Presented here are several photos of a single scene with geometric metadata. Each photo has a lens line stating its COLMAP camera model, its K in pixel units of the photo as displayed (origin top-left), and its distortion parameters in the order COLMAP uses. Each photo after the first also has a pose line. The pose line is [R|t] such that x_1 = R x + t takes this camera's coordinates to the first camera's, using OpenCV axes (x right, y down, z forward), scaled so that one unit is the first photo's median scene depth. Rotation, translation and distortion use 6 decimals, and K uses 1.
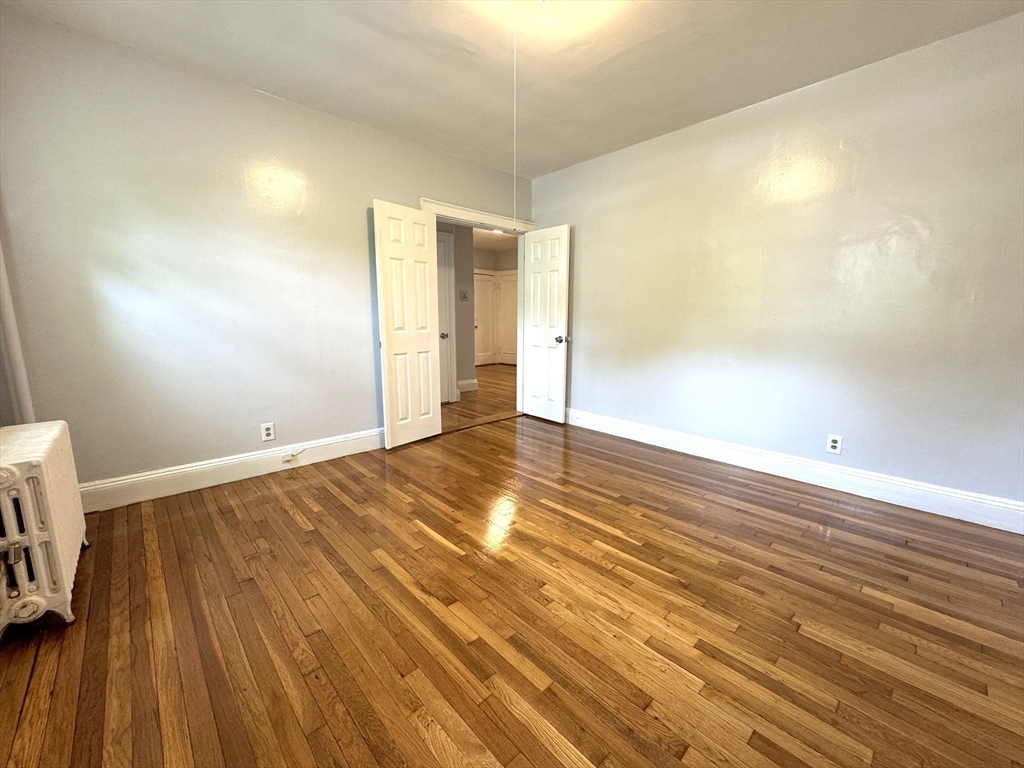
lens RADIAL K [[414.3, 0, 512.0], [0, 414.3, 384.0], [0, 0, 1]] dist [-0.002243, 0.000099]
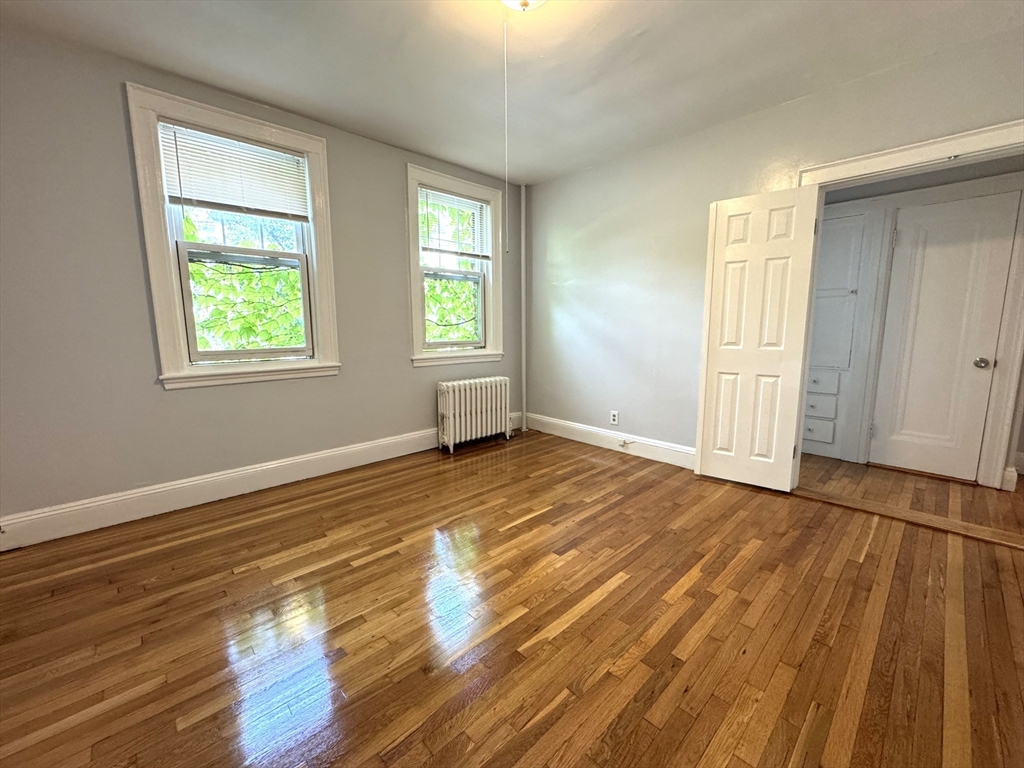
lens RADIAL K [[456.9, 0, 546.5], [0, 456.9, 390.6], [0, 0, 1]] dist [-0.001897, -0.000070]
pose [[-0.007410, 0.143379, -0.989640, 0.848597], [-0.156771, 0.977263, 0.142759, -0.144173], [0.987607, 0.156205, 0.015236, 0.791708]]
